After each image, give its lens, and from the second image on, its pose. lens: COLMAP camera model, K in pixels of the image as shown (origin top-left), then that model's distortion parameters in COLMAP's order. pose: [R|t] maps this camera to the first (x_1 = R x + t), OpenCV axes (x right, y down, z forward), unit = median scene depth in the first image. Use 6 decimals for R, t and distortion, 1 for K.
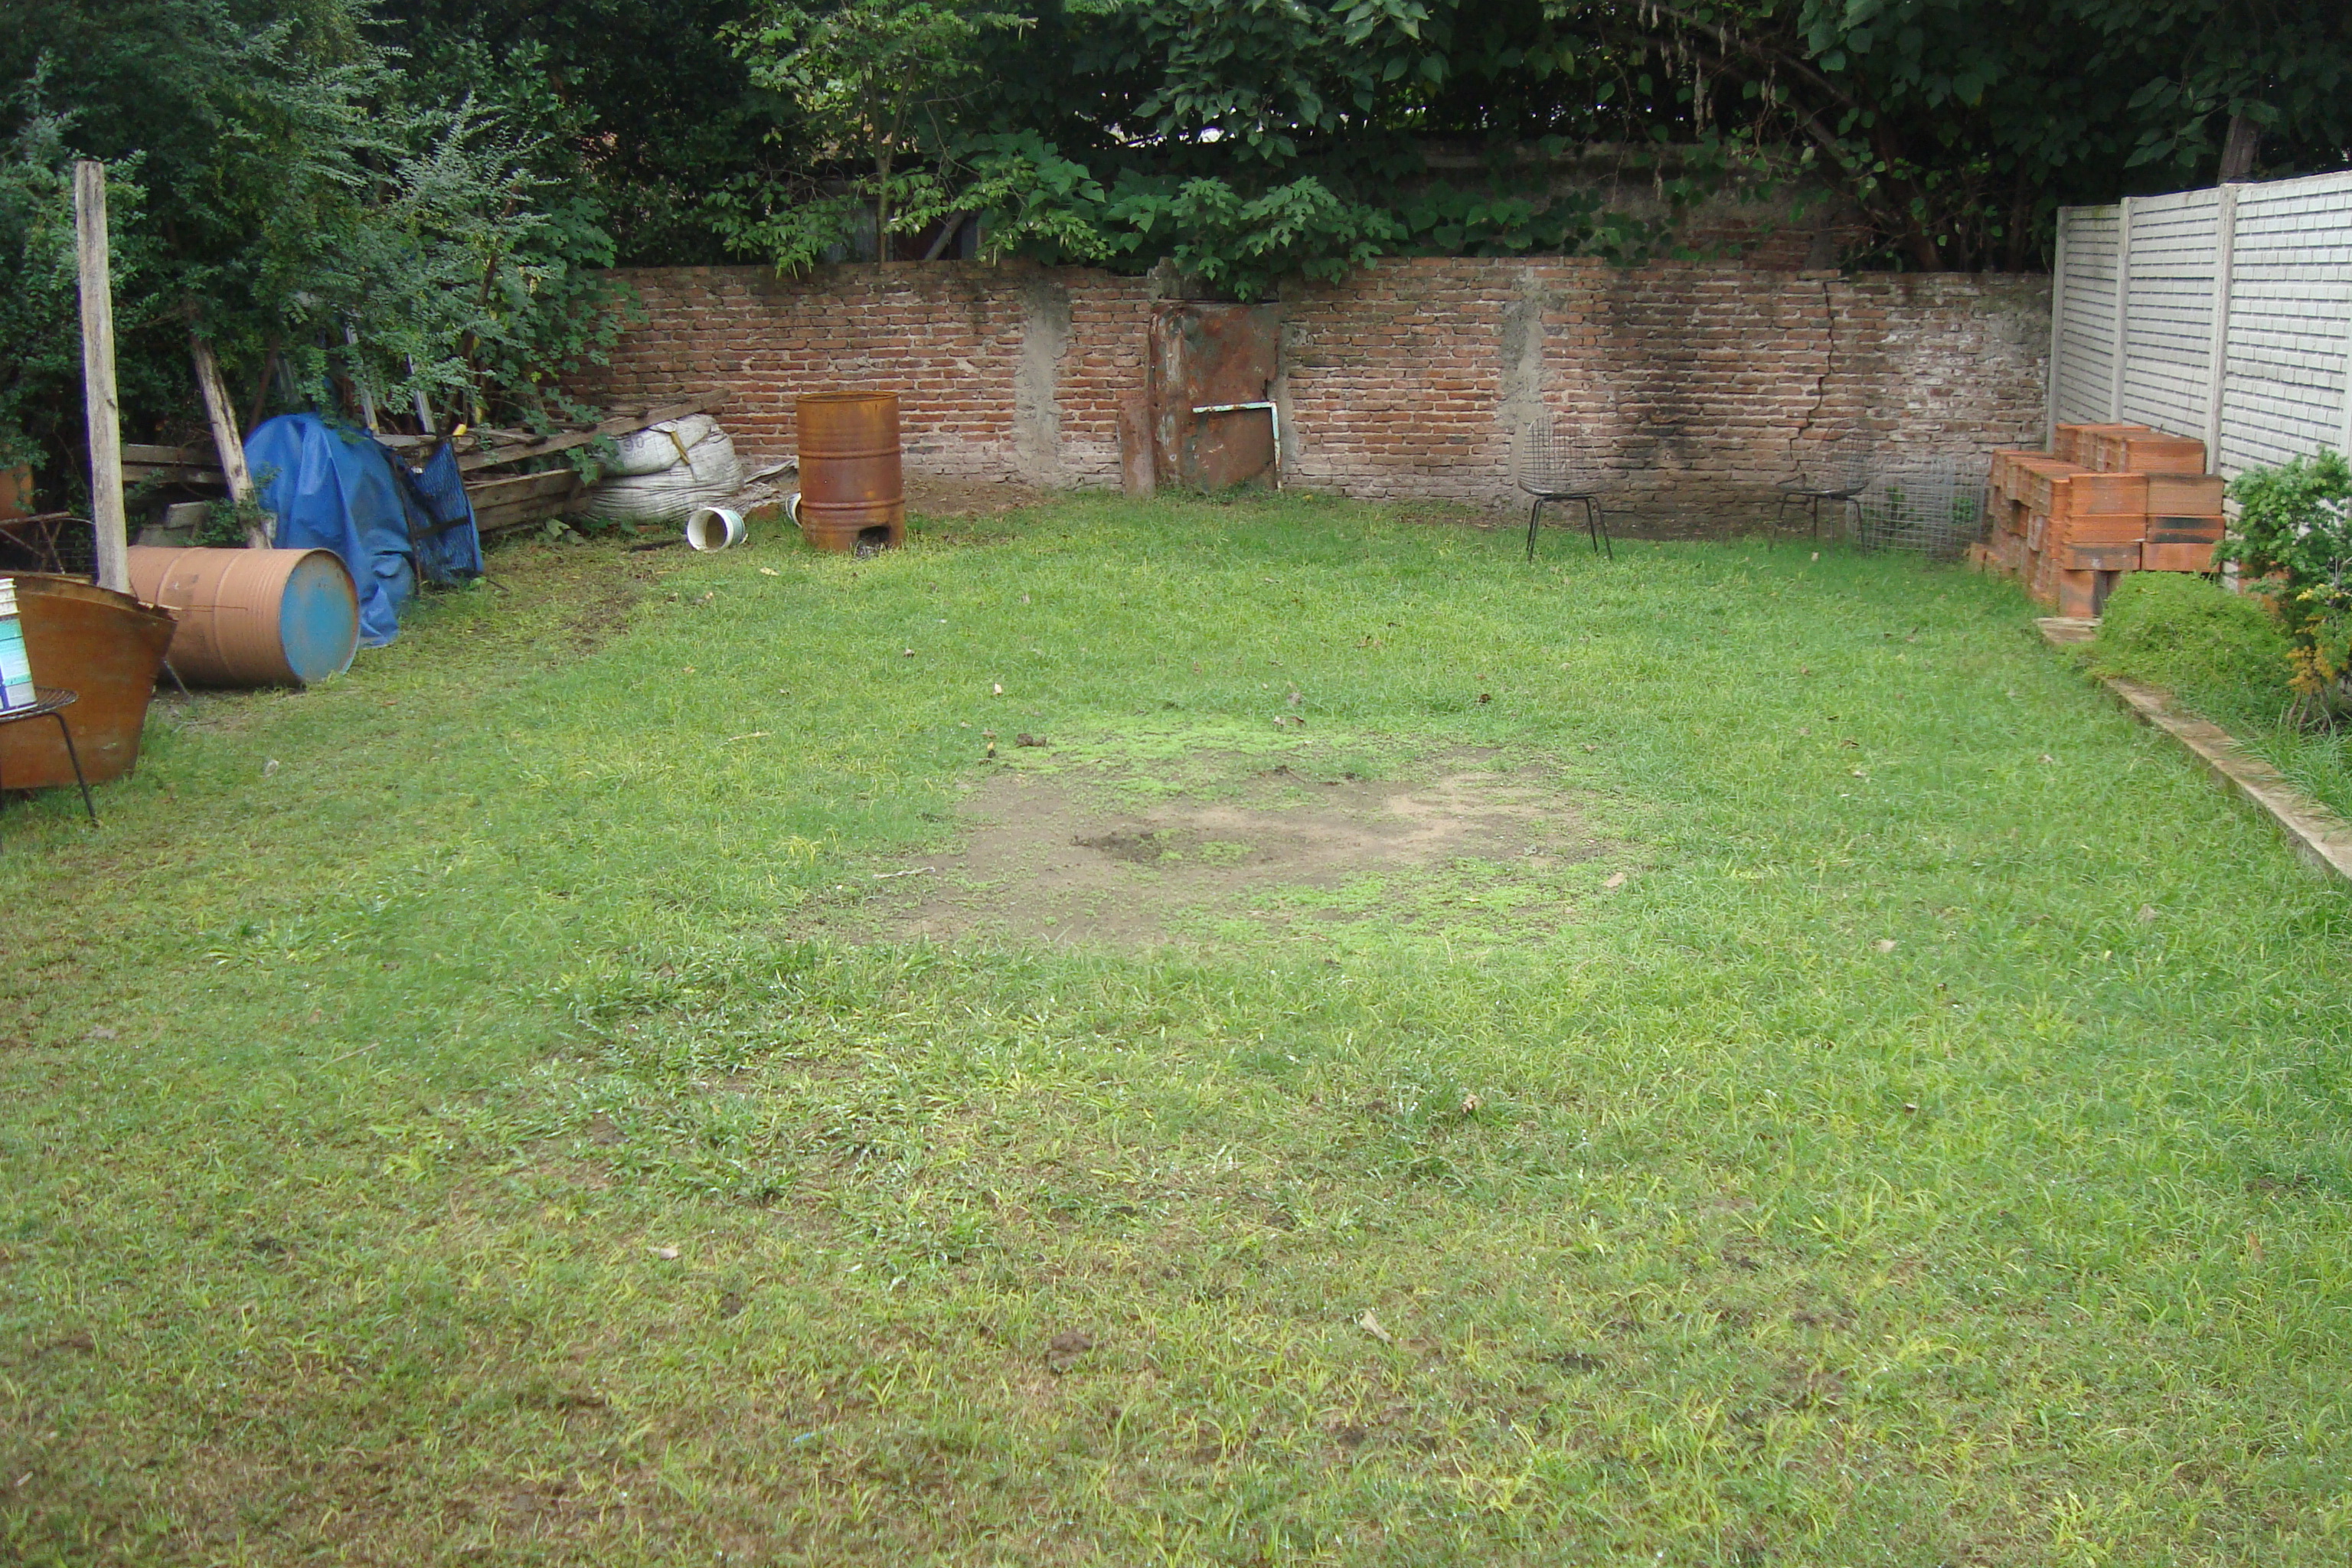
lens RADIAL K [[2254.1, 0, 1176.0], [0, 2254.1, 784.0], [0, 0, 1]] dist [-0.194611, 0.150804]
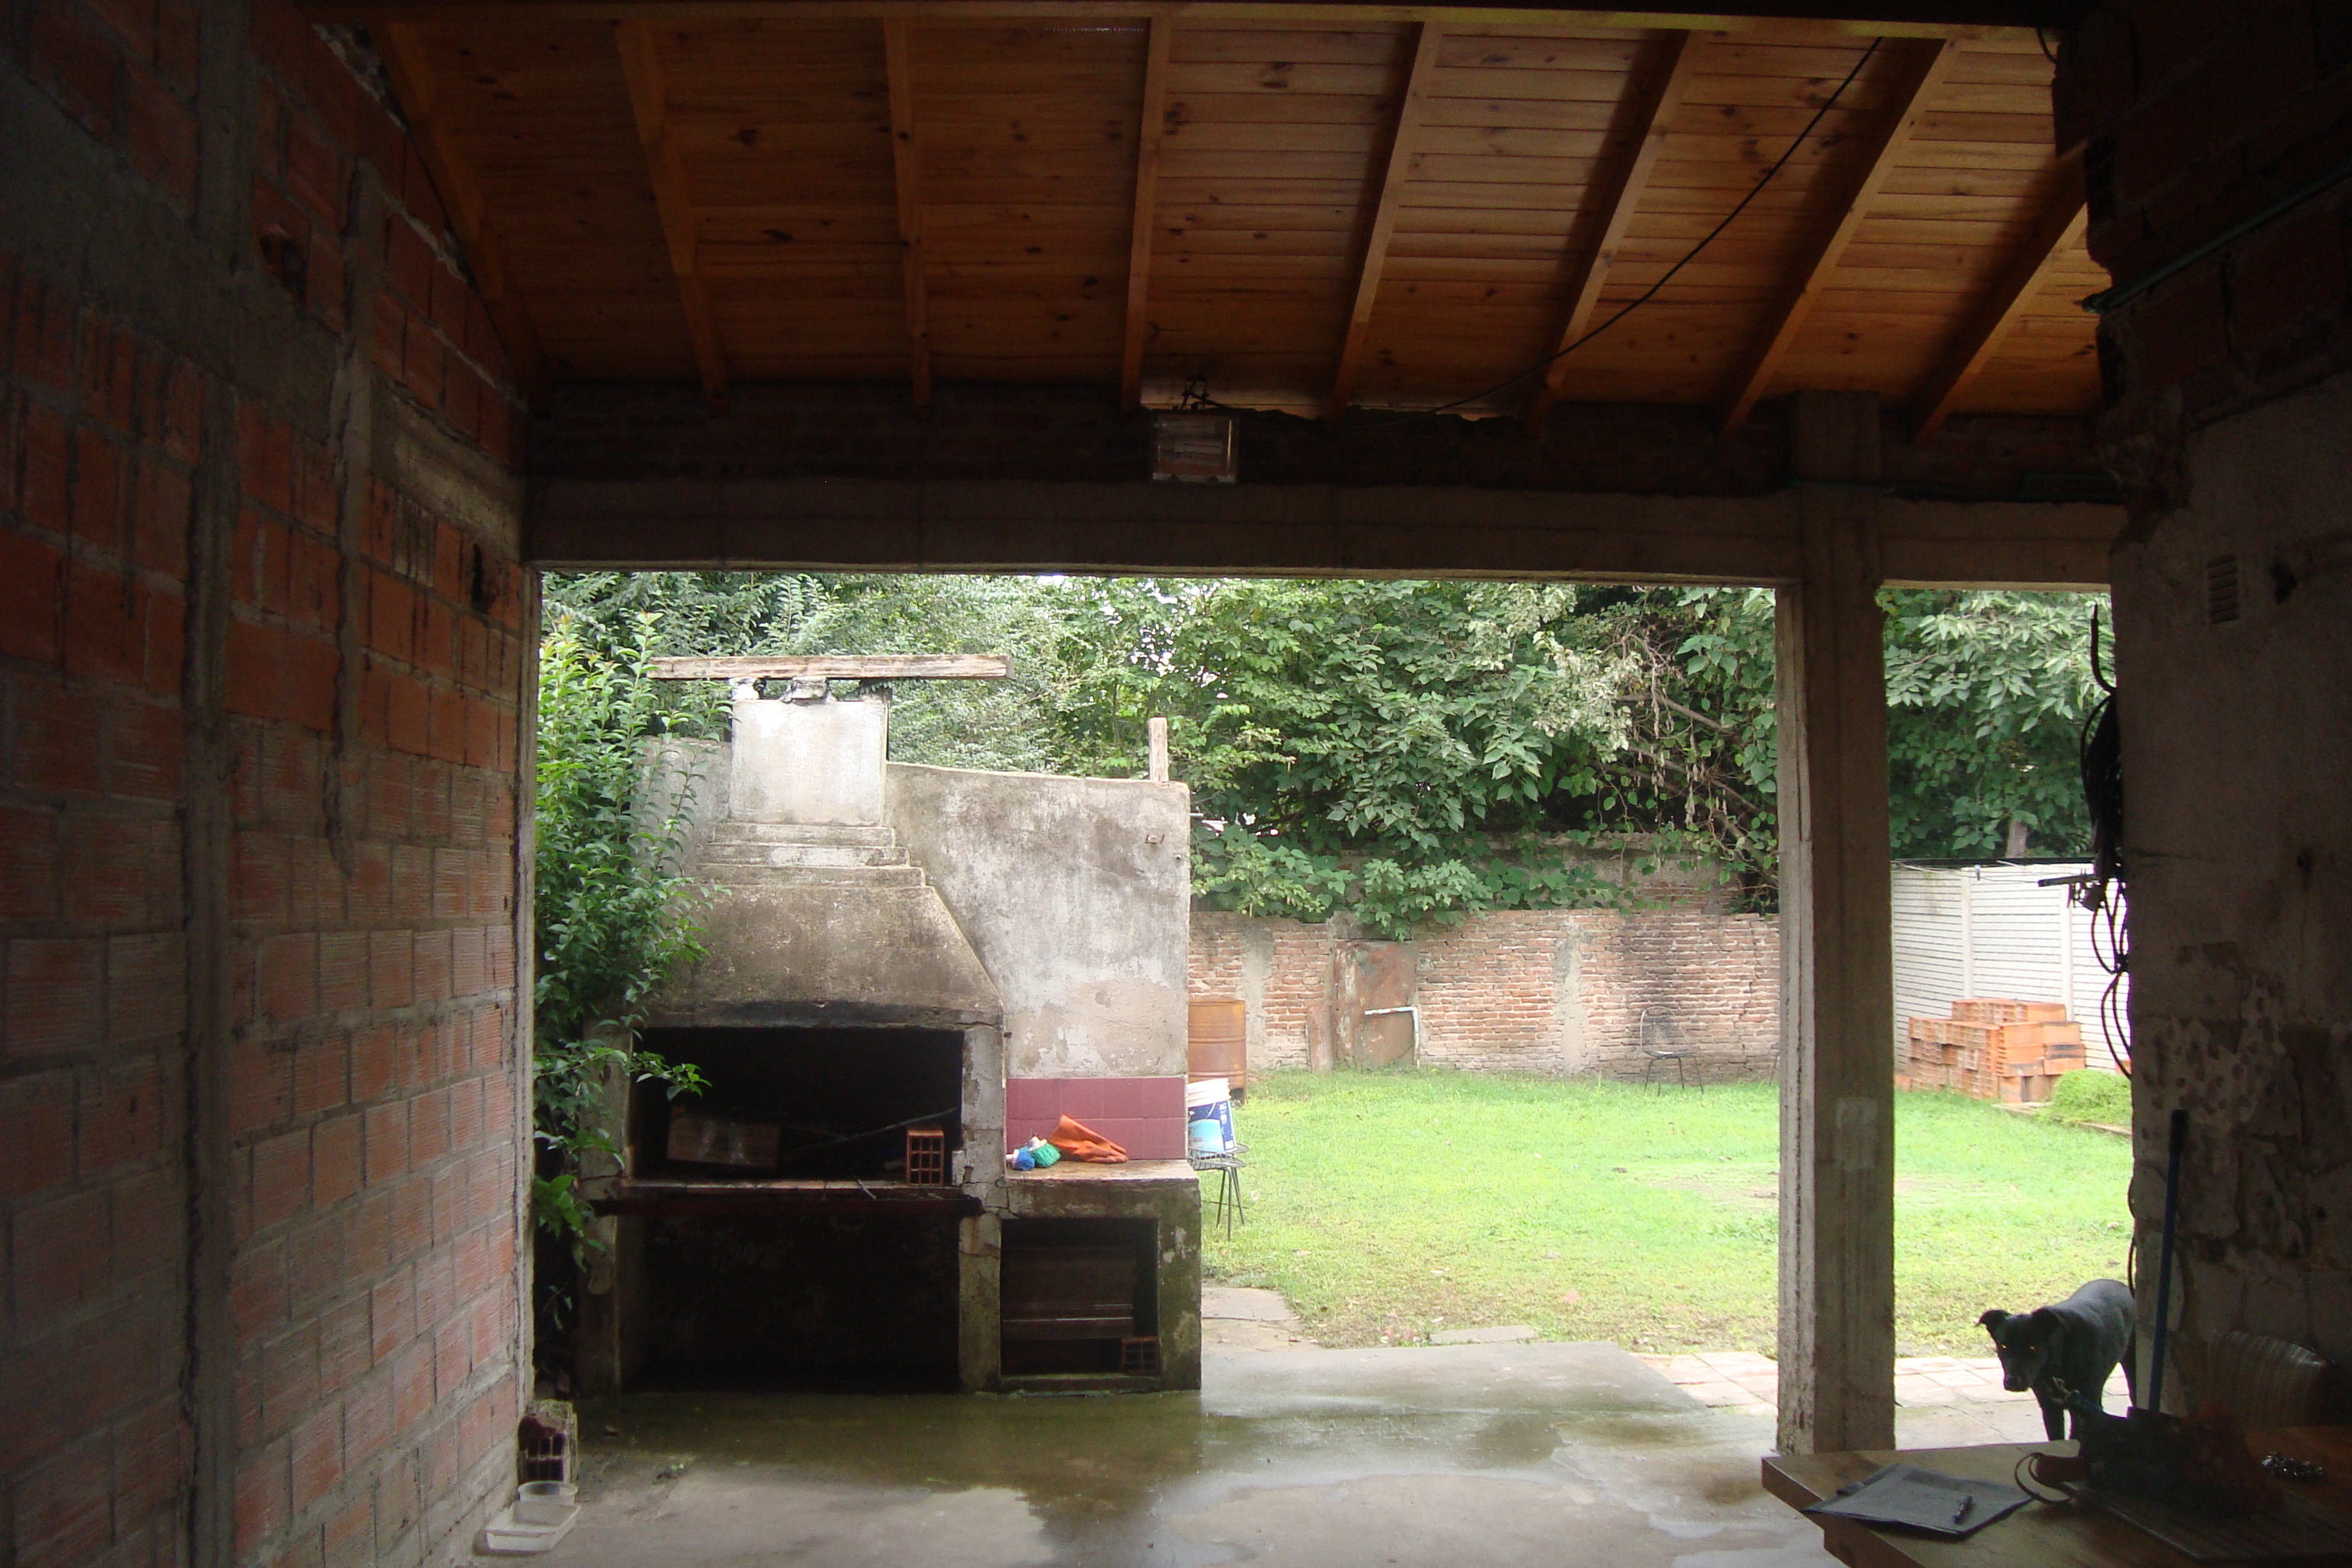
lens RADIAL K [[2254.1, 0, 1176.0], [0, 2254.1, 784.0], [0, 0, 1]] dist [-0.194611, 0.150804]
pose [[0.971095, 0.014797, 0.238236, -0.475879], [0.051837, 0.961182, -0.271000, 0.085701], [-0.232998, 0.275517, 0.932632, -0.408097]]
